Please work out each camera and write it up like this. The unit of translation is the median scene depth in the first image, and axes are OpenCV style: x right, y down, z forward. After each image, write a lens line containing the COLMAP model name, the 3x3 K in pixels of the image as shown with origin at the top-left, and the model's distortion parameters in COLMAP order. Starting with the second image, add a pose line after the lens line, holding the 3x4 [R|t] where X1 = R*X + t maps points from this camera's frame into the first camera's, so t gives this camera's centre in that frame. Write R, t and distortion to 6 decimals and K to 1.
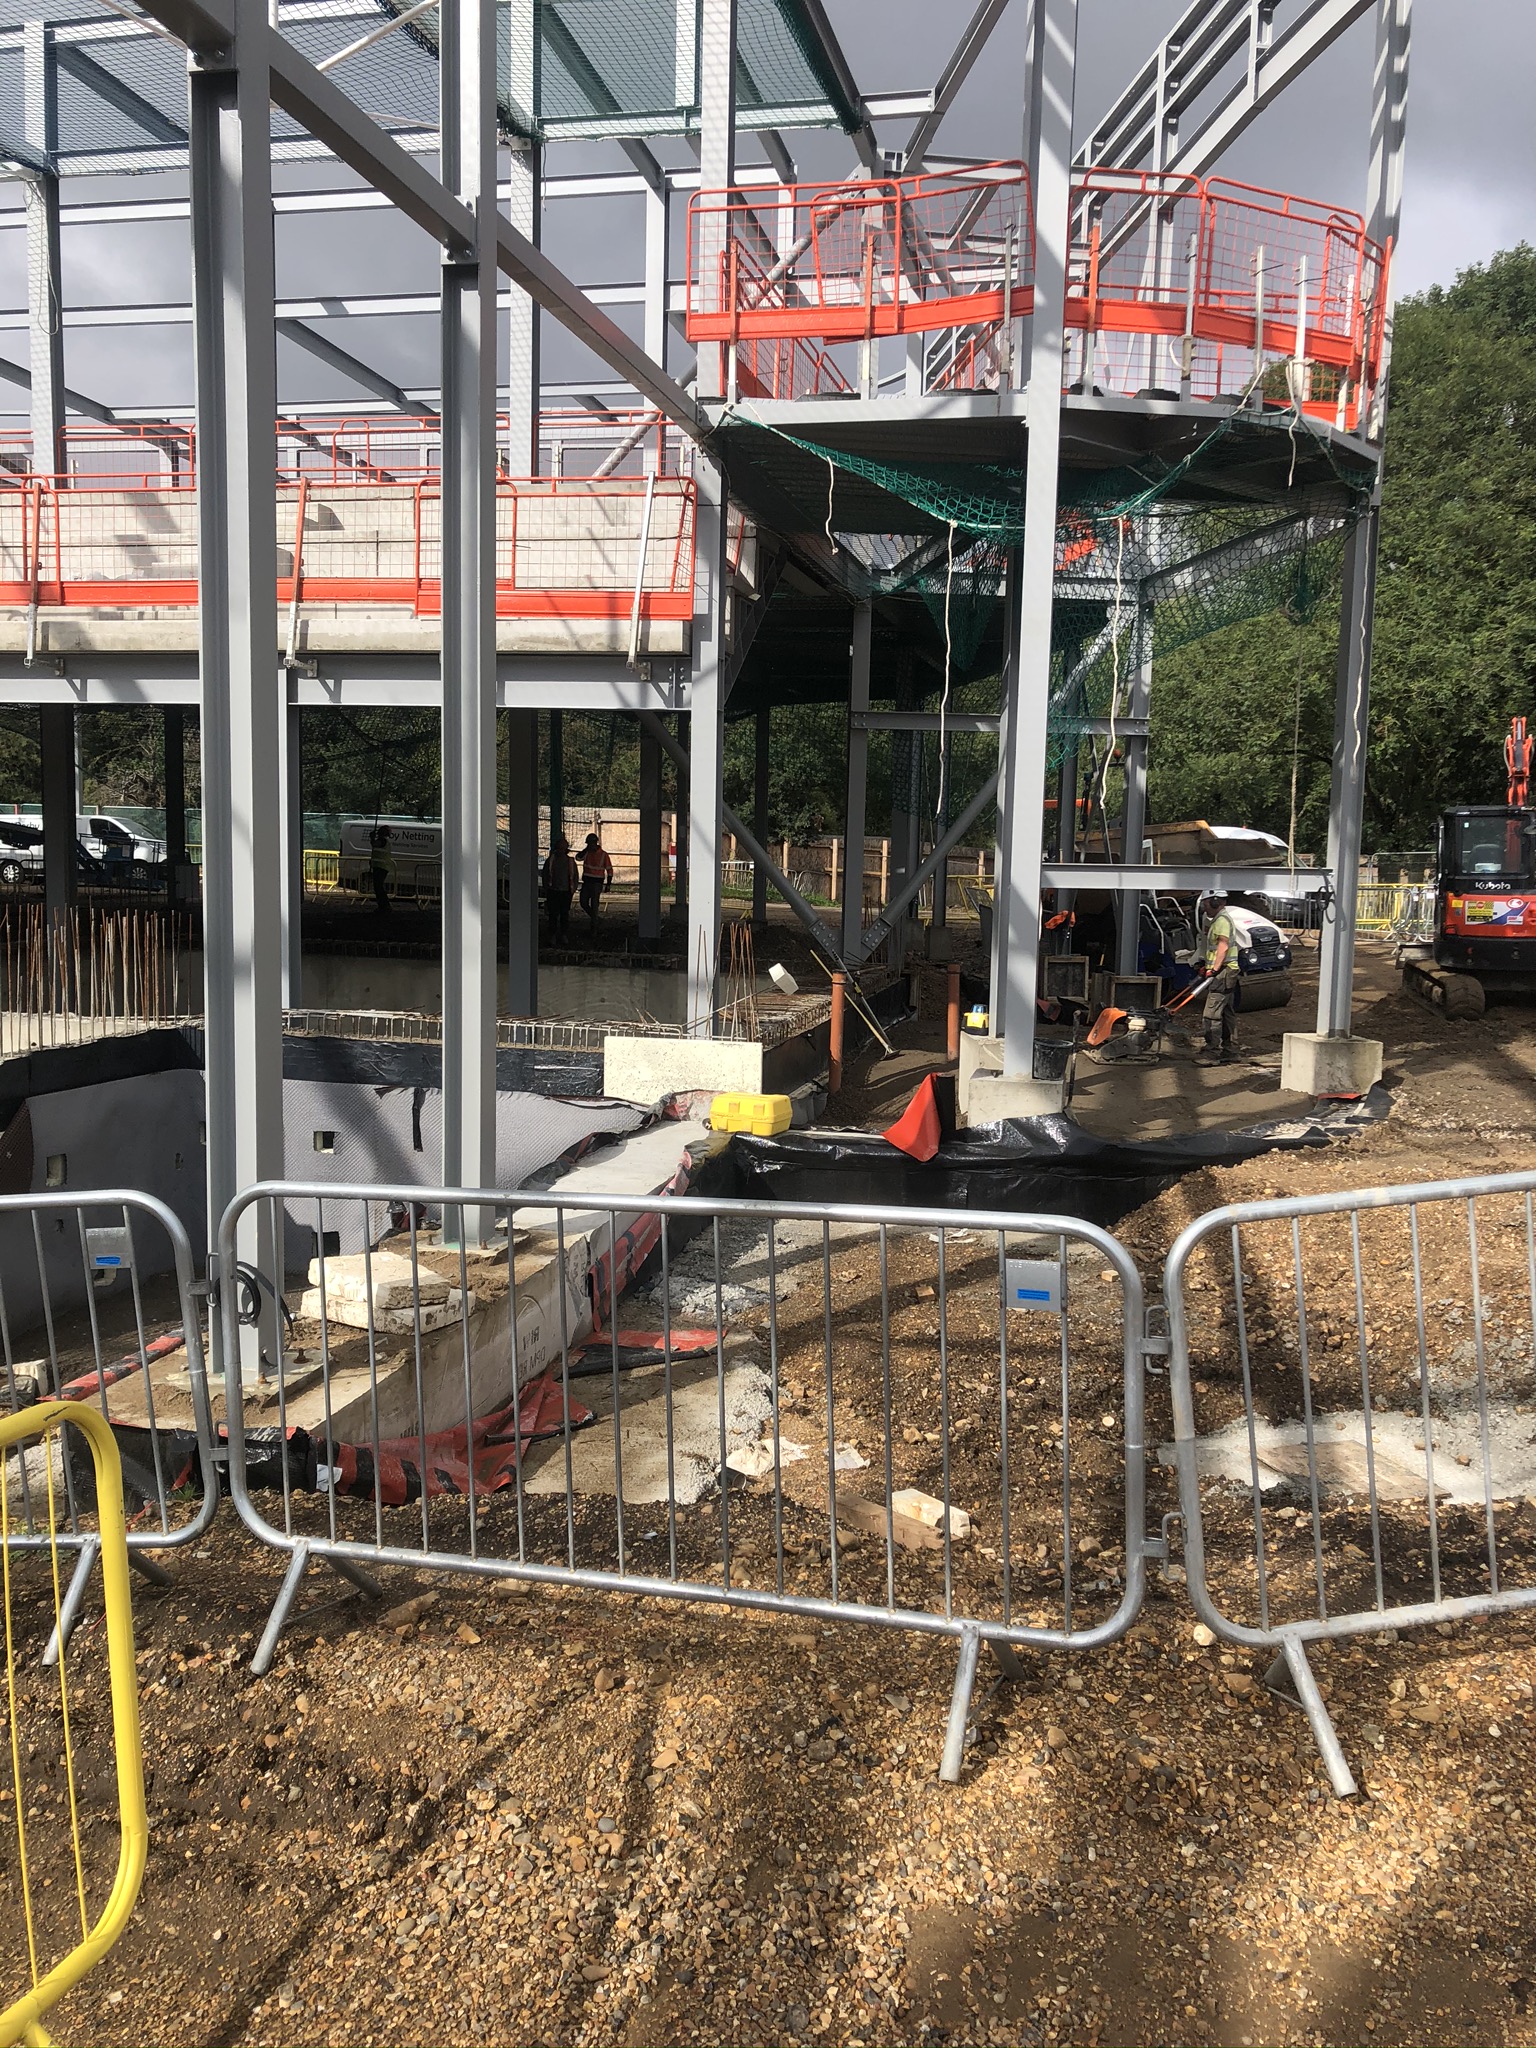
lens RADIAL K [[1712.4, 0, 768.0], [0, 1712.4, 1024.0], [0, 0, 1]] dist [0.003322, 0.000978]
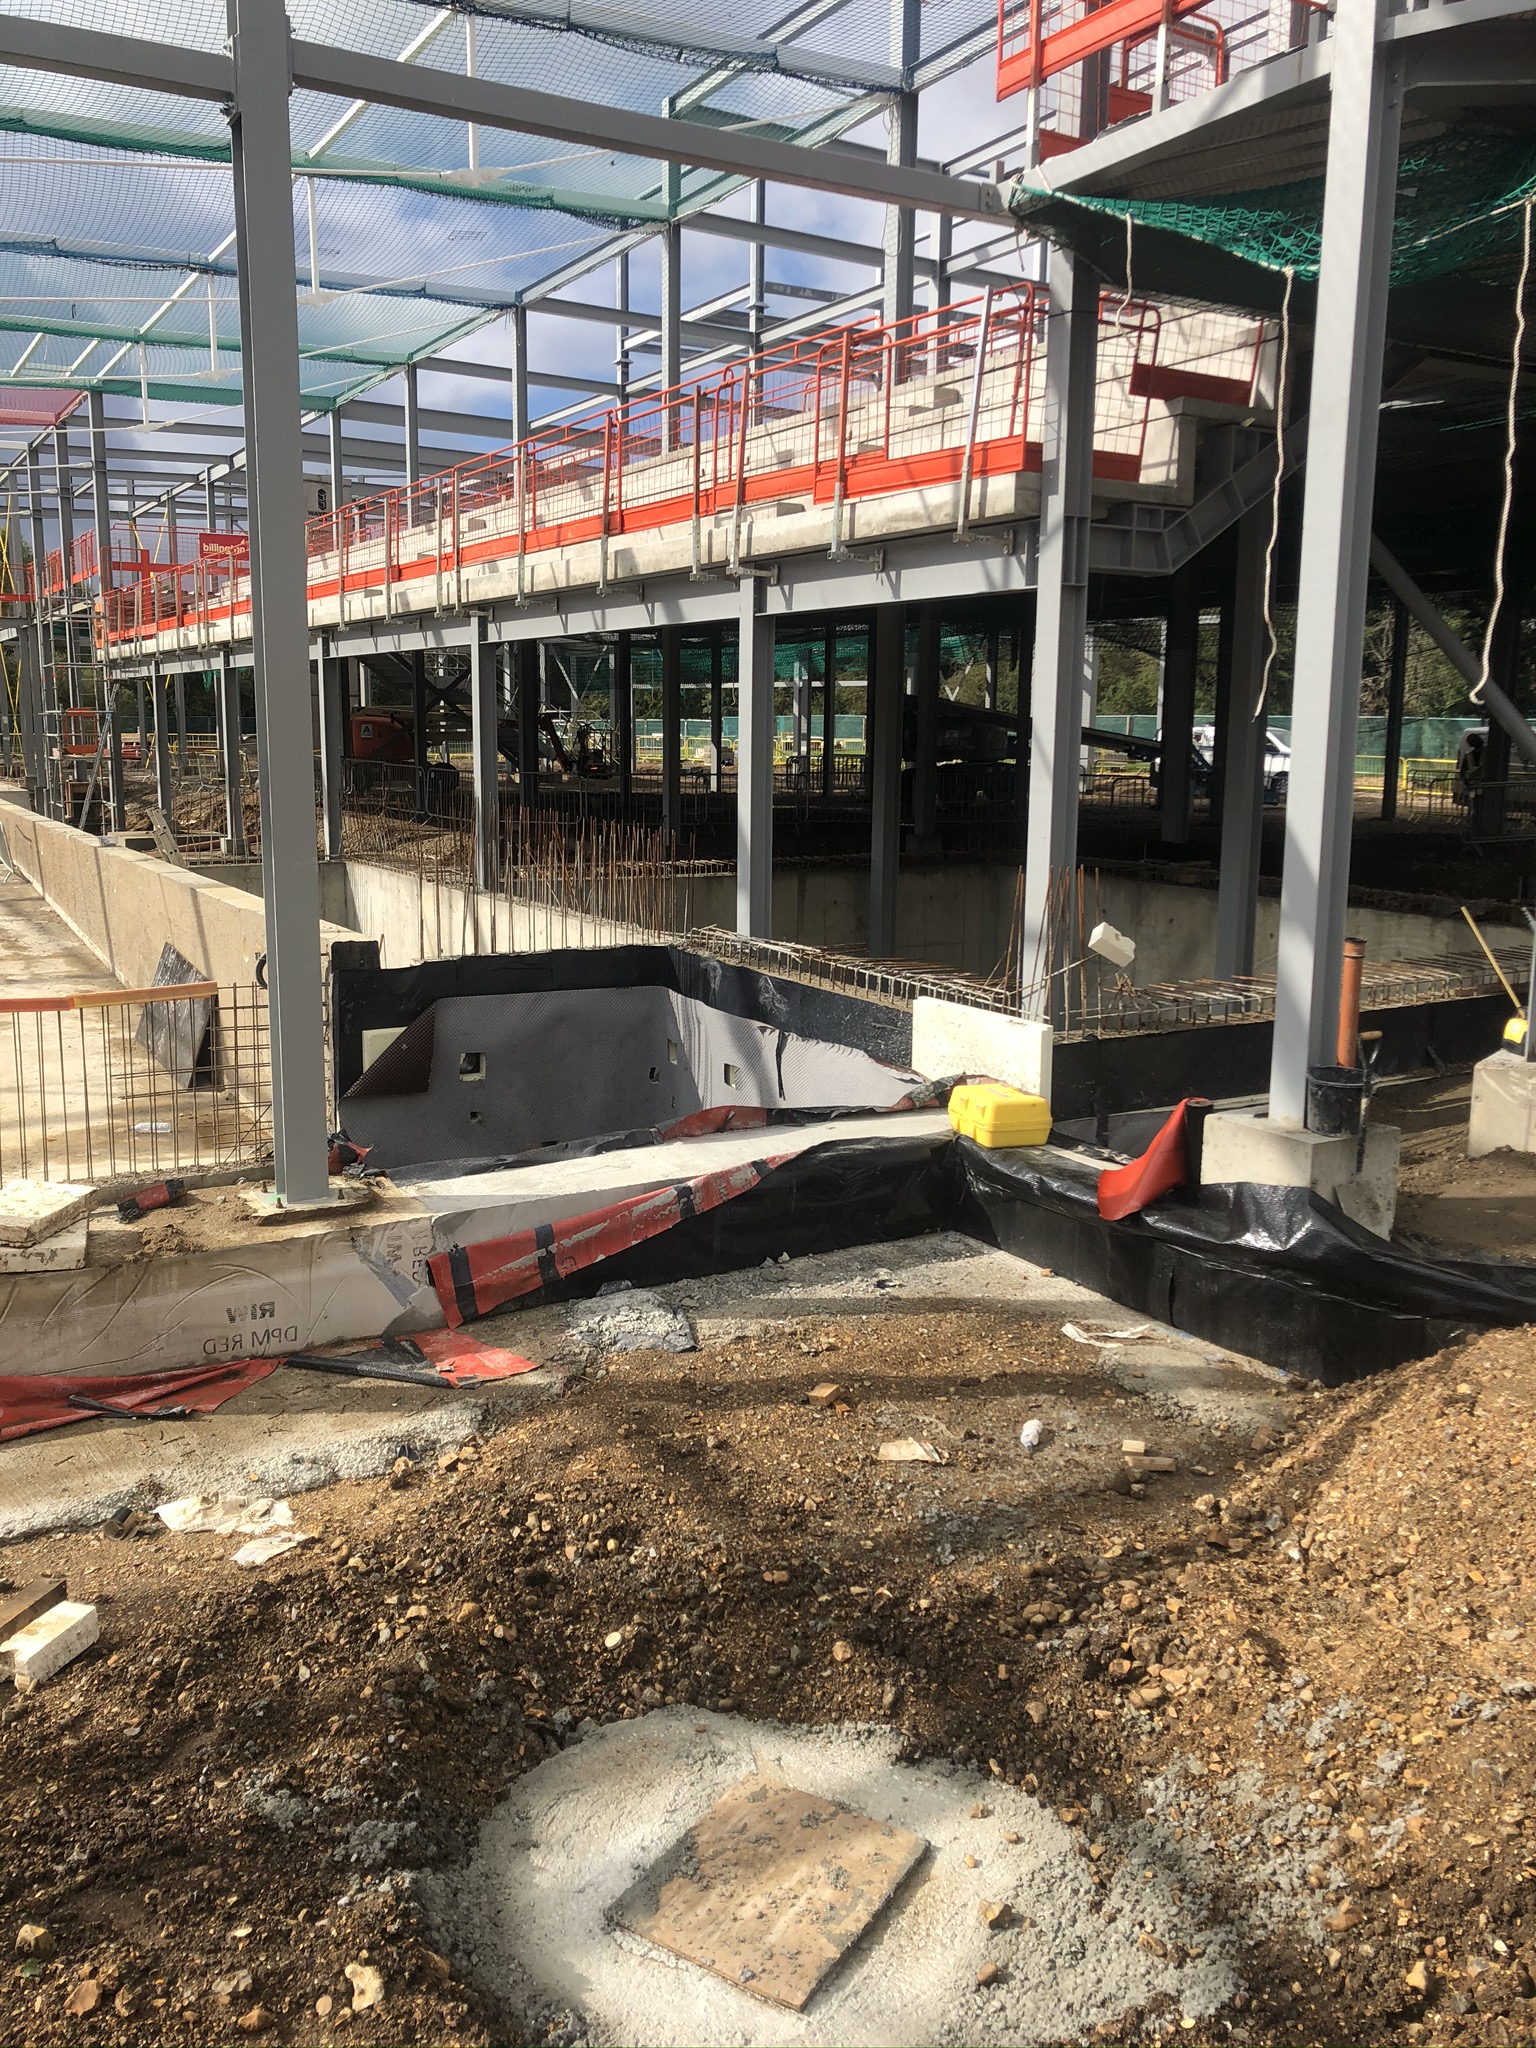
lens RADIAL K [[1687.6, 0, 768.0], [0, 1687.6, 1024.0], [0, 0, 1]] dist [-0.021763, -0.008441]
pose [[0.647171, 0.112475, -0.754002, 0.500115], [-0.063576, 0.993574, 0.093644, -0.053445], [0.759689, -0.012667, 0.650163, 0.433240]]
